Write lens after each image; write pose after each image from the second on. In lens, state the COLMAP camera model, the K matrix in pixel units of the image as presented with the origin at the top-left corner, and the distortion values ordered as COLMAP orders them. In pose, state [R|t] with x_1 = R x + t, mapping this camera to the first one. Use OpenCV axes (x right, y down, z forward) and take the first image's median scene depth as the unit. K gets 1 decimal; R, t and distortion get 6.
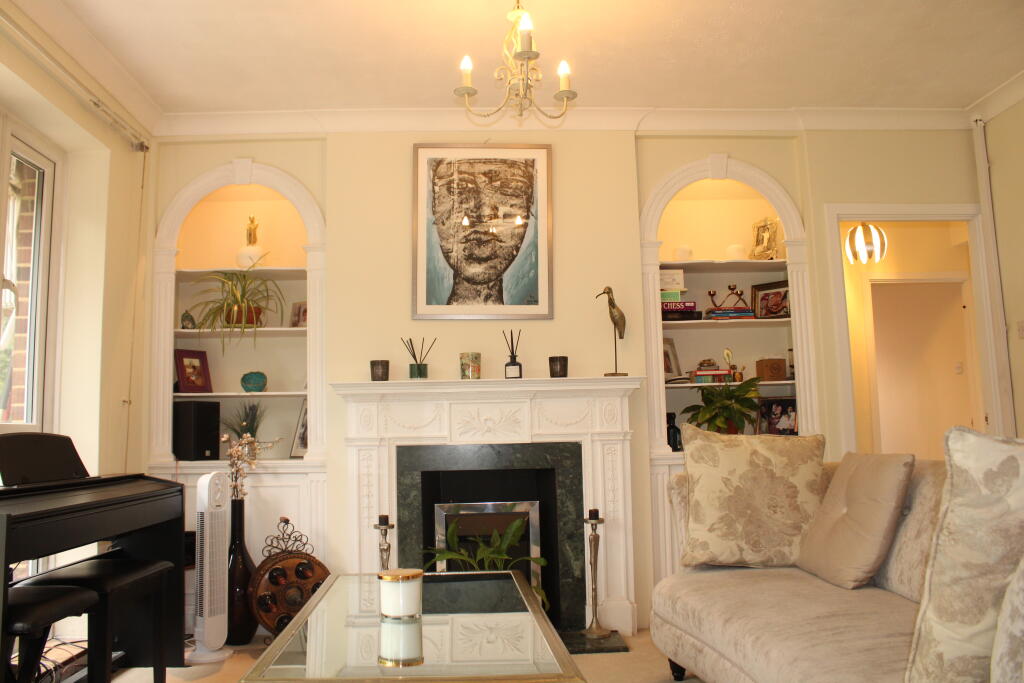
lens RADIAL K [[856.4, 0, 512.4], [0, 856.4, 350.9], [0, 0, 1]] dist [-0.158664, 0.143663]
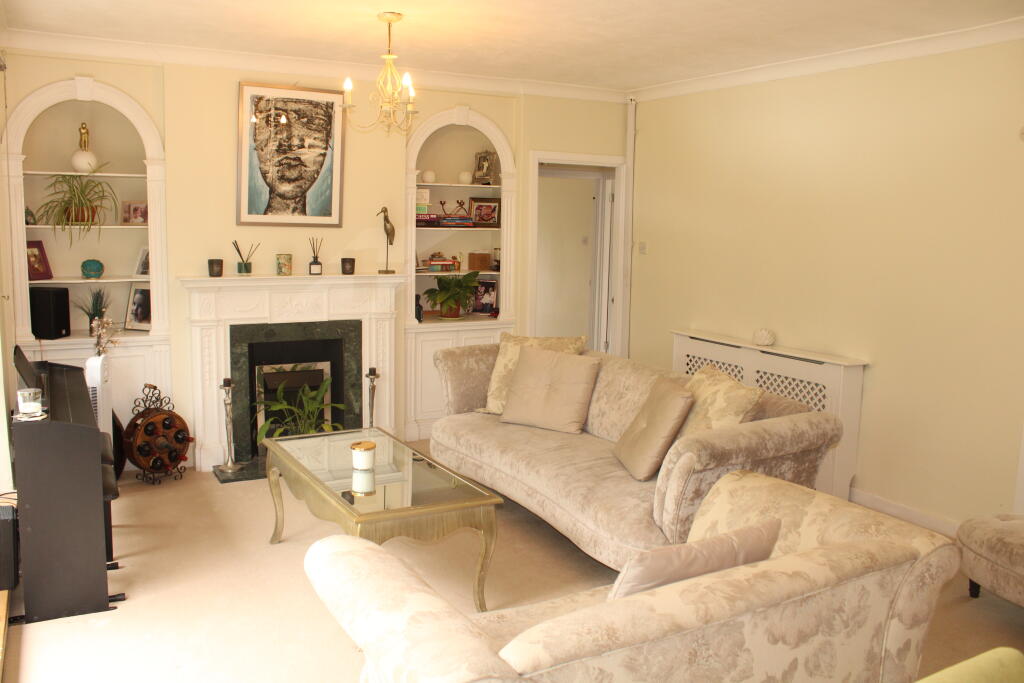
lens RADIAL K [[856.4, 0, 512.4], [0, 856.4, 350.9], [0, 0, 1]] dist [-0.158664, 0.143663]
pose [[0.889794, -0.024931, 0.455682, -0.325607], [-0.092454, 0.967954, 0.233490, -0.185638], [-0.446900, -0.249888, 0.858974, -0.310489]]
